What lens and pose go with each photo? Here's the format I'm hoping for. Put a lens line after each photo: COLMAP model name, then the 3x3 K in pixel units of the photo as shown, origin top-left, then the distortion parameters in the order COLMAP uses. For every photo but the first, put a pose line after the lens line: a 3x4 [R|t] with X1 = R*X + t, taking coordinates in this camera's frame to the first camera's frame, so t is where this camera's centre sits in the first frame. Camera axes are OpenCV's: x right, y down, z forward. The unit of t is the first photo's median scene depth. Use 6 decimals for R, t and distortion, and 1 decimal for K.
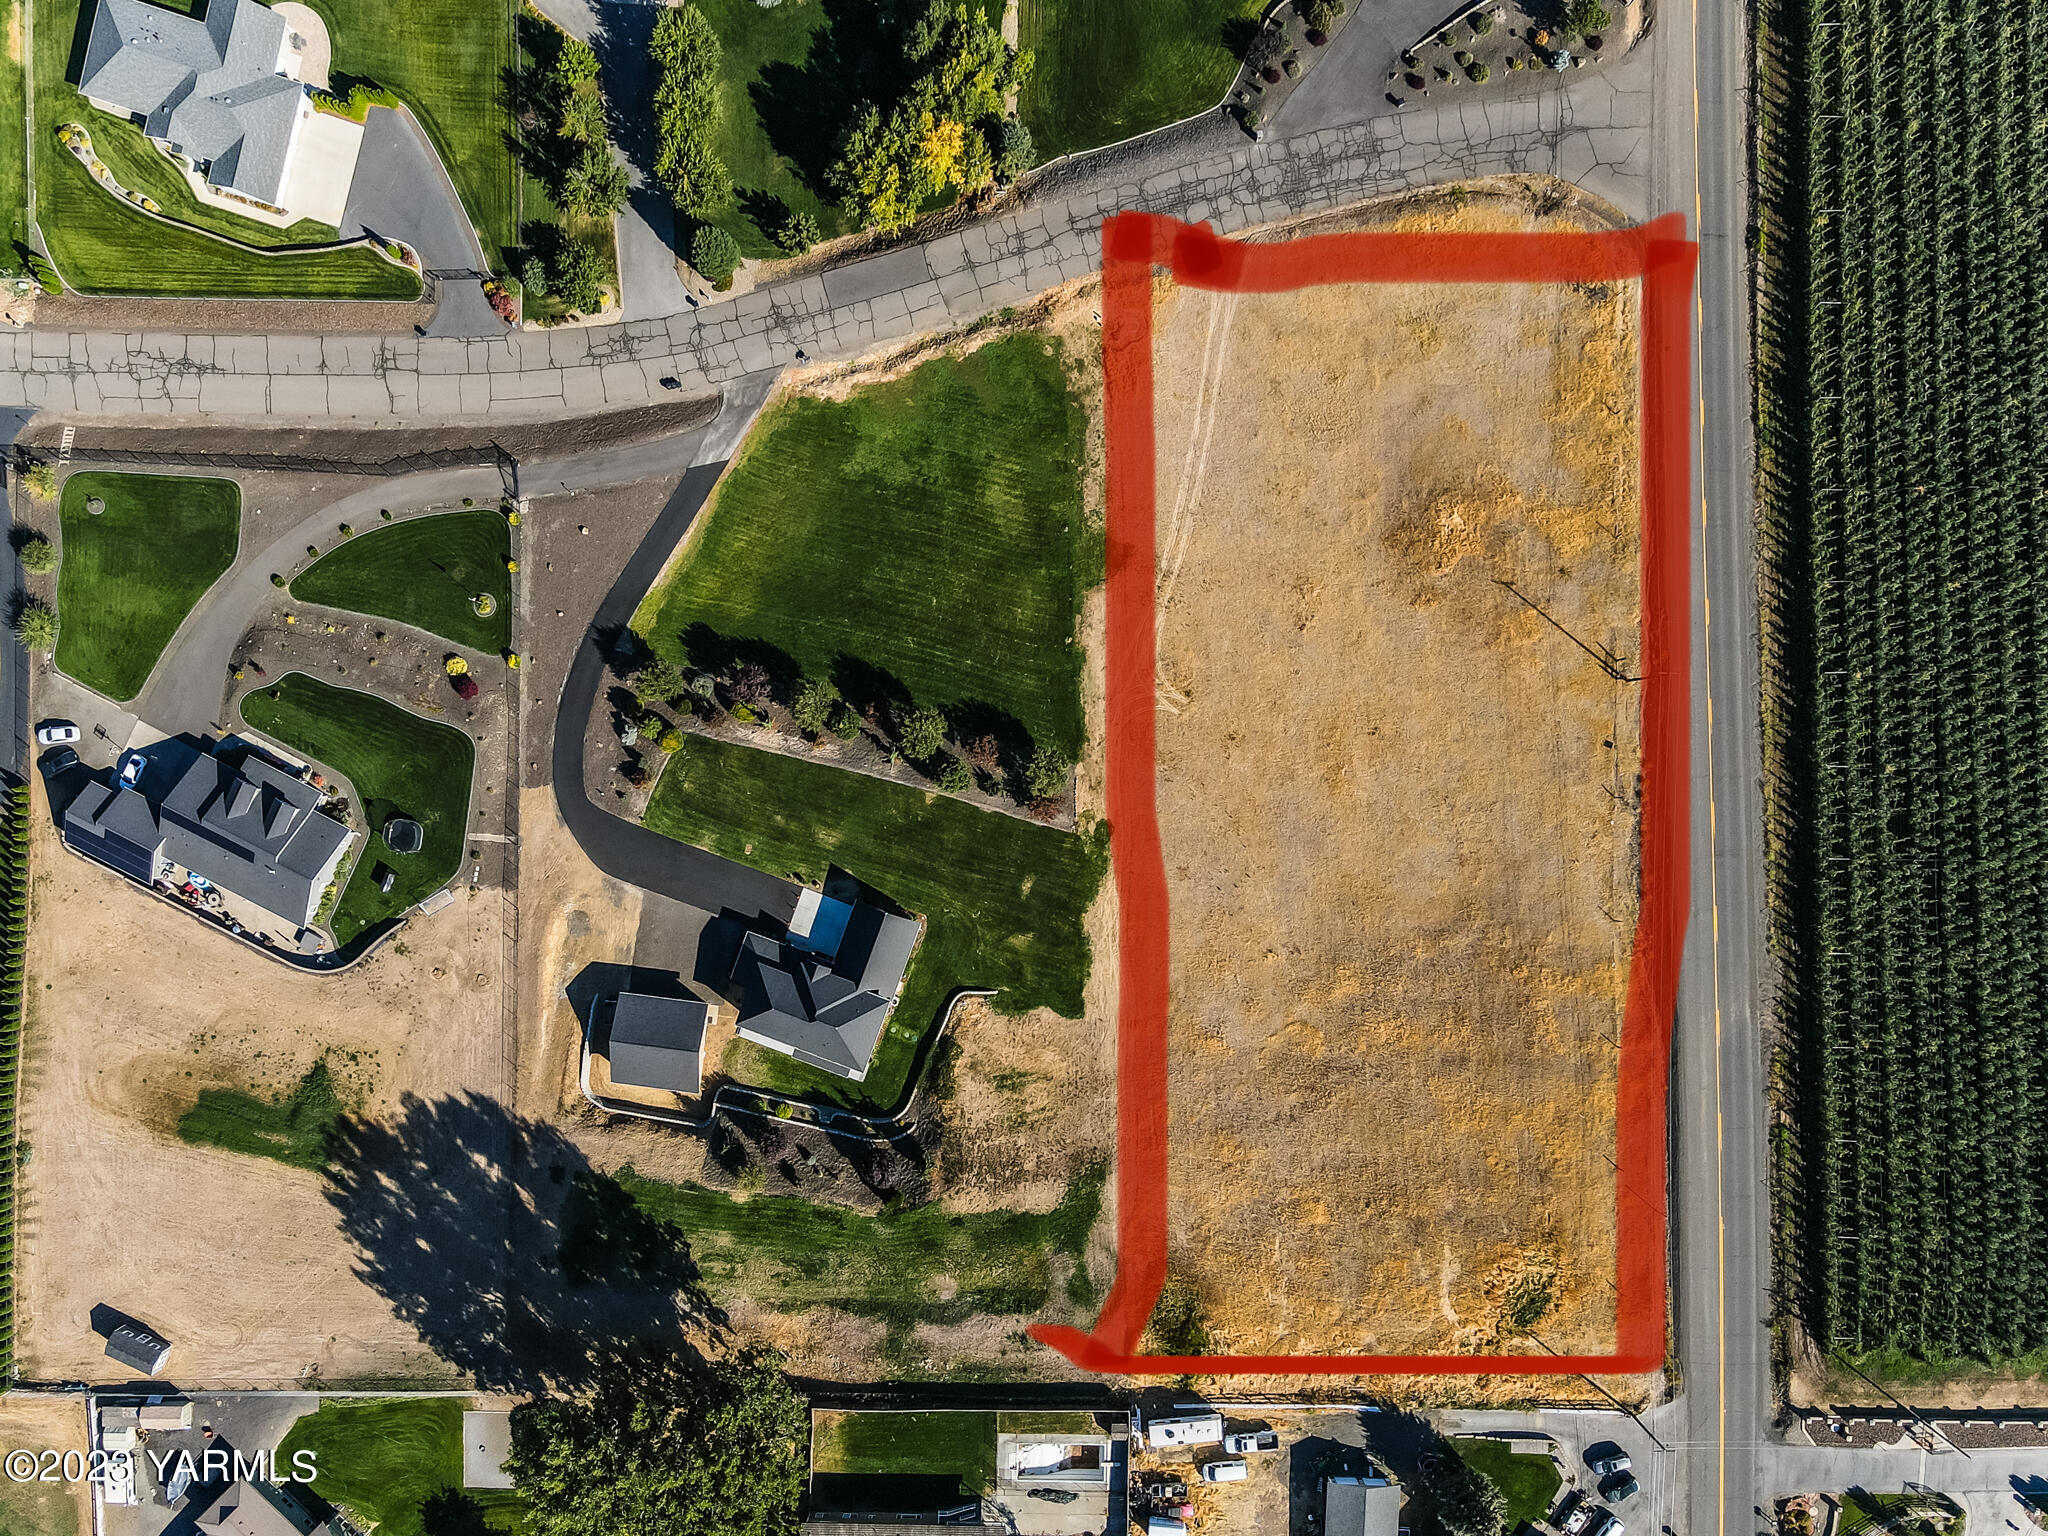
lens RADIAL K [[1513.7, 0, 1037.2], [0, 1513.7, 846.8], [0, 0, 1]] dist [0.002199, 0.029819]
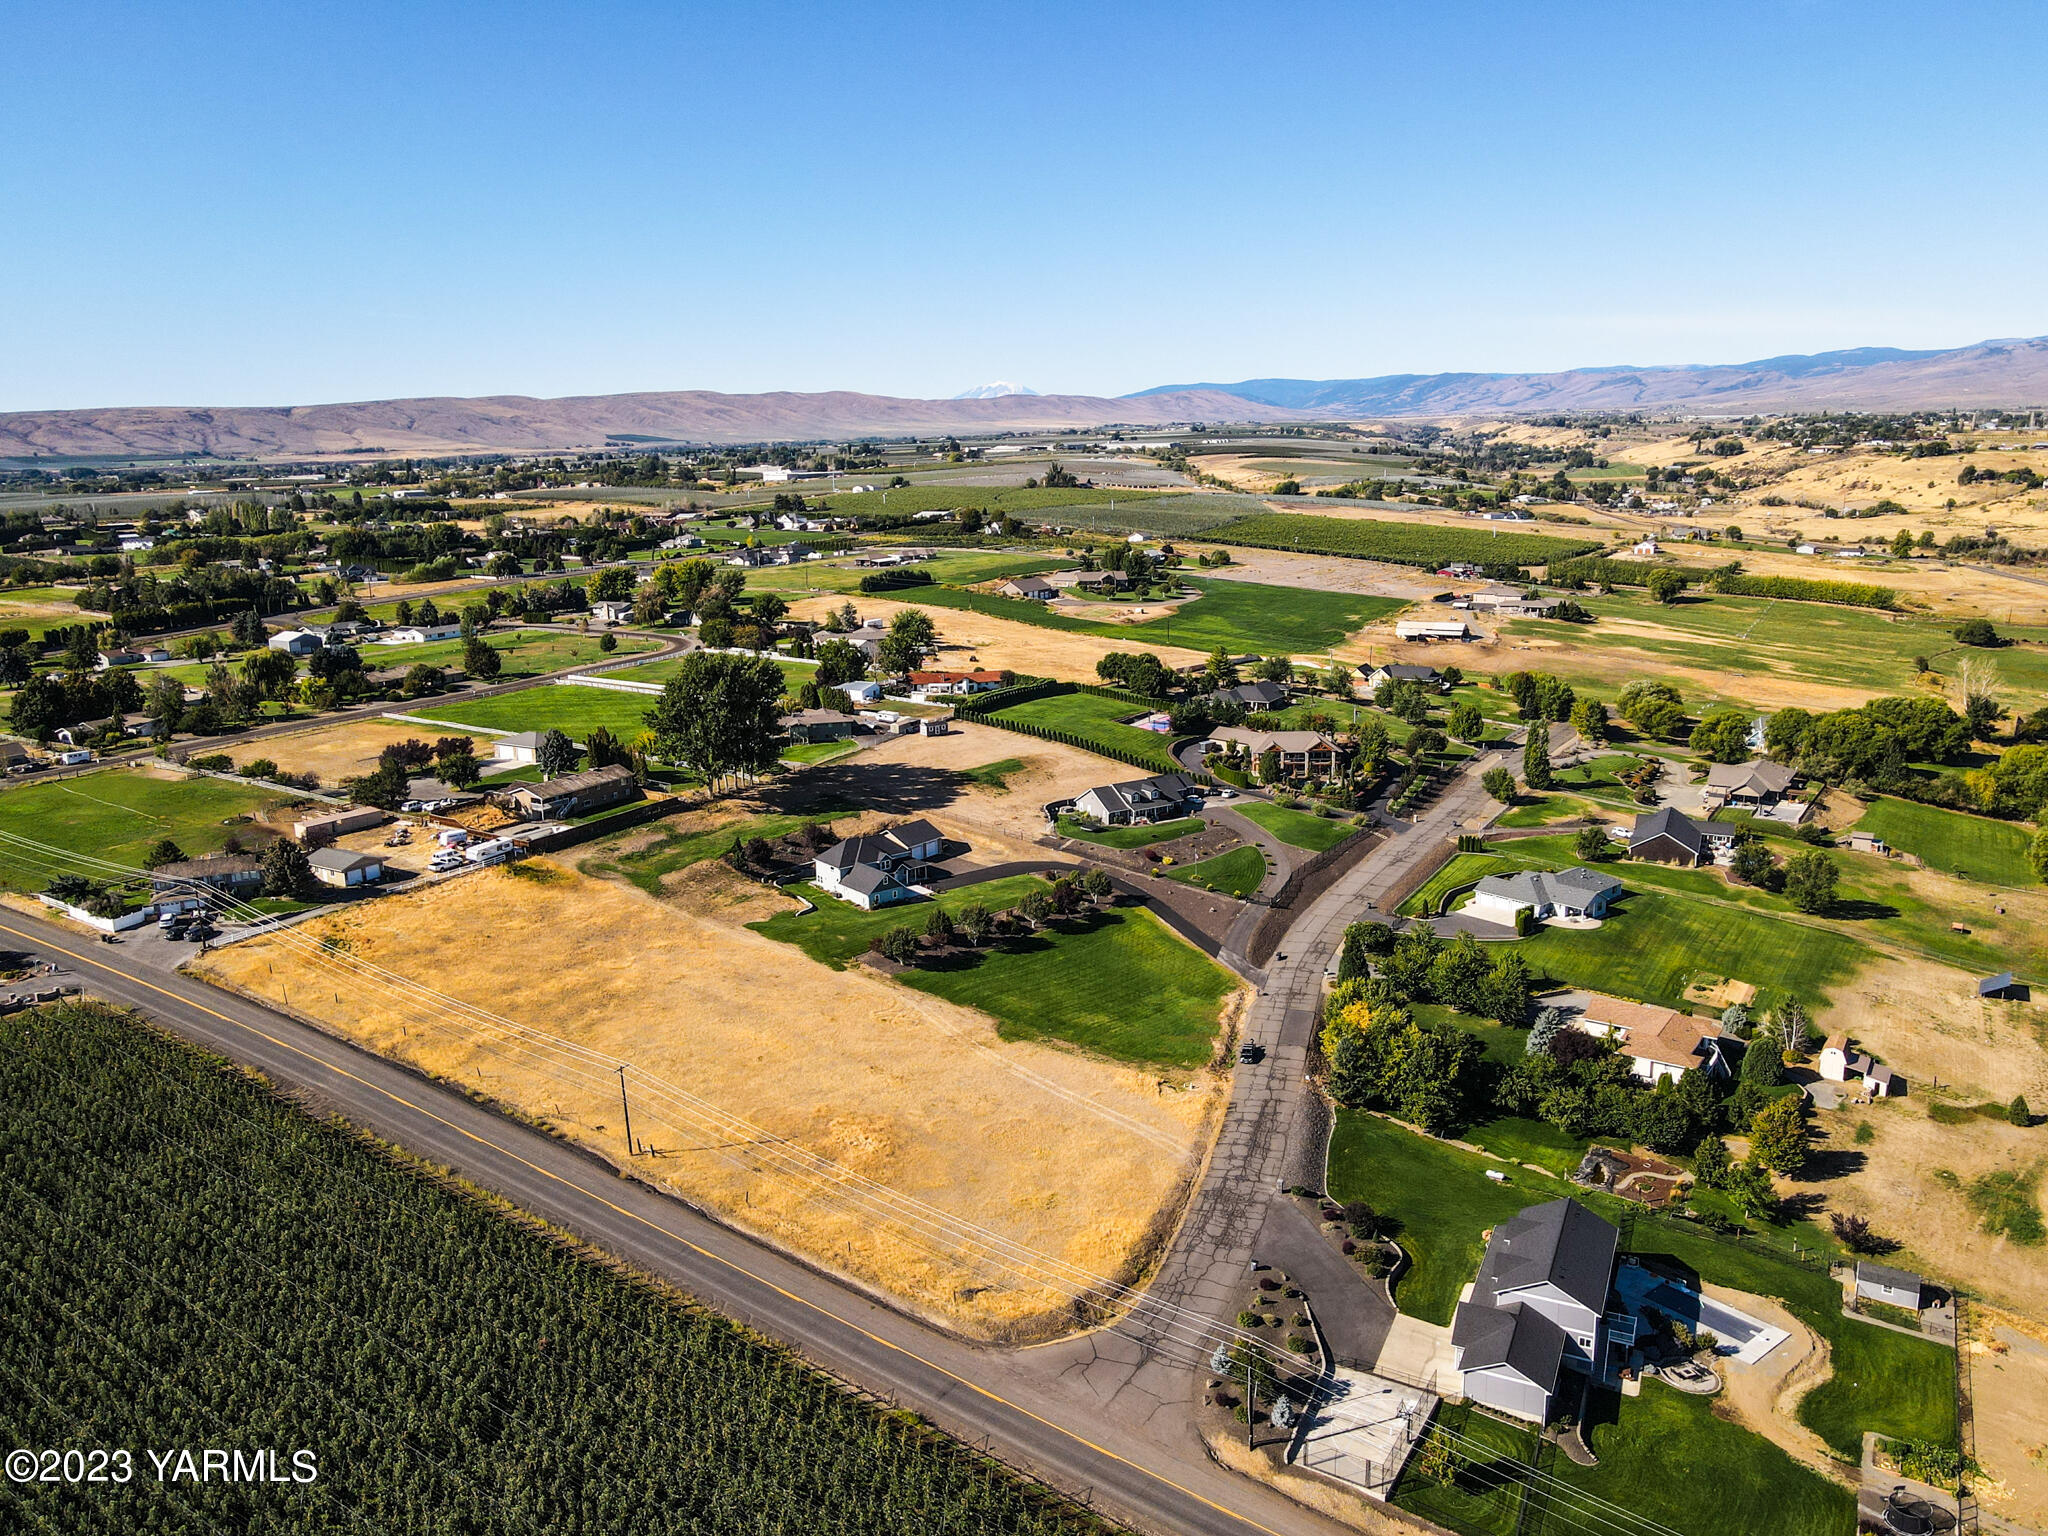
lens RADIAL K [[1516.0, 0, 1013.3], [0, 1516.0, 811.7], [0, 0, 1]] dist [0.004267, 0.031702]
pose [[-0.531999, 0.235526, -0.813330, 1.004003], [-0.844014, -0.224588, 0.487033, -0.748693], [-0.067955, 0.945562, 0.318268, 0.447807]]
